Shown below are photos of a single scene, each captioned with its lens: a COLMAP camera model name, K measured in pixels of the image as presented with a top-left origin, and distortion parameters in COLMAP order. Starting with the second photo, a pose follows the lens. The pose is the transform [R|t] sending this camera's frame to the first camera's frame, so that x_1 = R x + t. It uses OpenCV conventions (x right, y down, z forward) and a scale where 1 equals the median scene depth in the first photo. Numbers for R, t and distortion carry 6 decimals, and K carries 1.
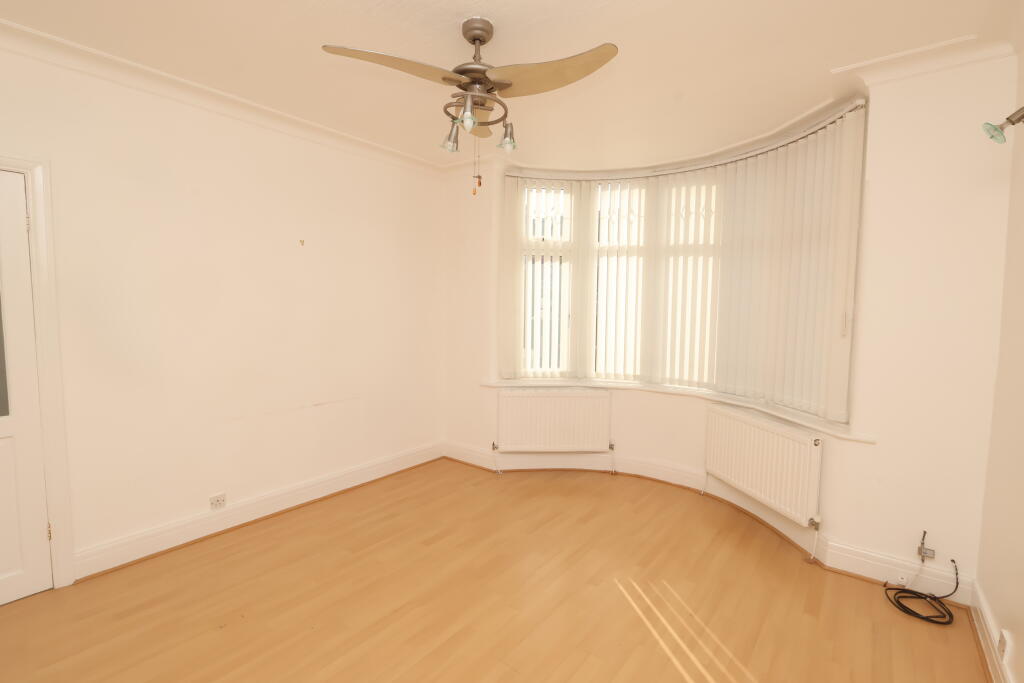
lens RADIAL K [[475.9, 0, 510.0], [0, 475.9, 339.9], [0, 0, 1]] dist [0.015023, 0.001239]
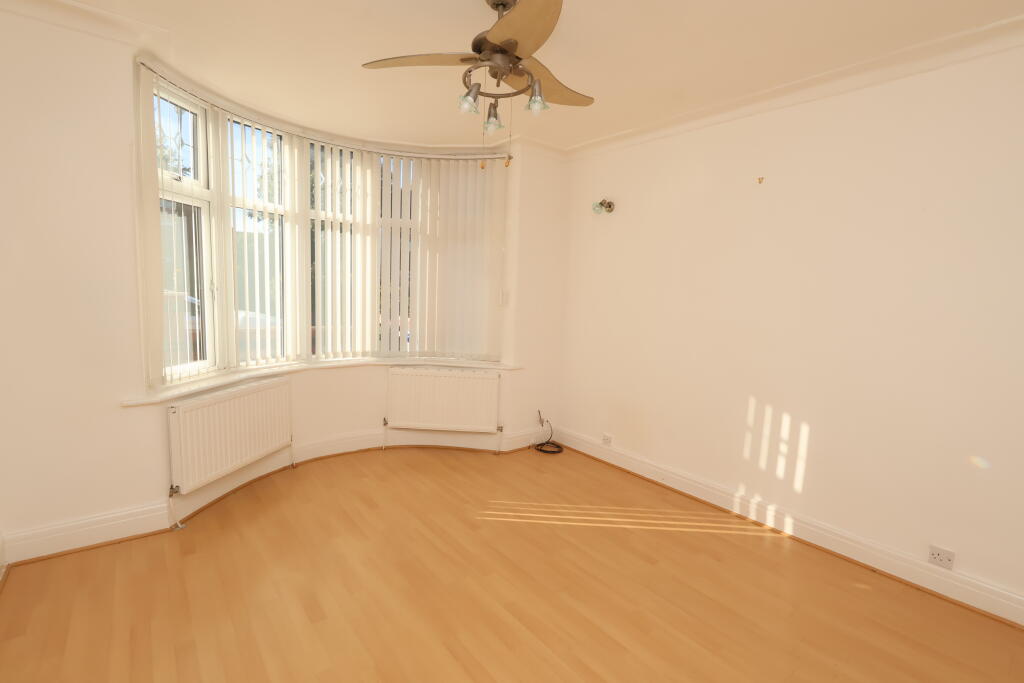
lens RADIAL K [[475.9, 0, 511.3], [0, 475.9, 344.2], [0, 0, 1]] dist [0.015023, 0.001239]
pose [[0.260498, -0.115493, 0.958542, -0.579694], [0.034555, 0.993299, 0.110290, -0.038925], [-0.964856, 0.004392, 0.262743, 0.410897]]
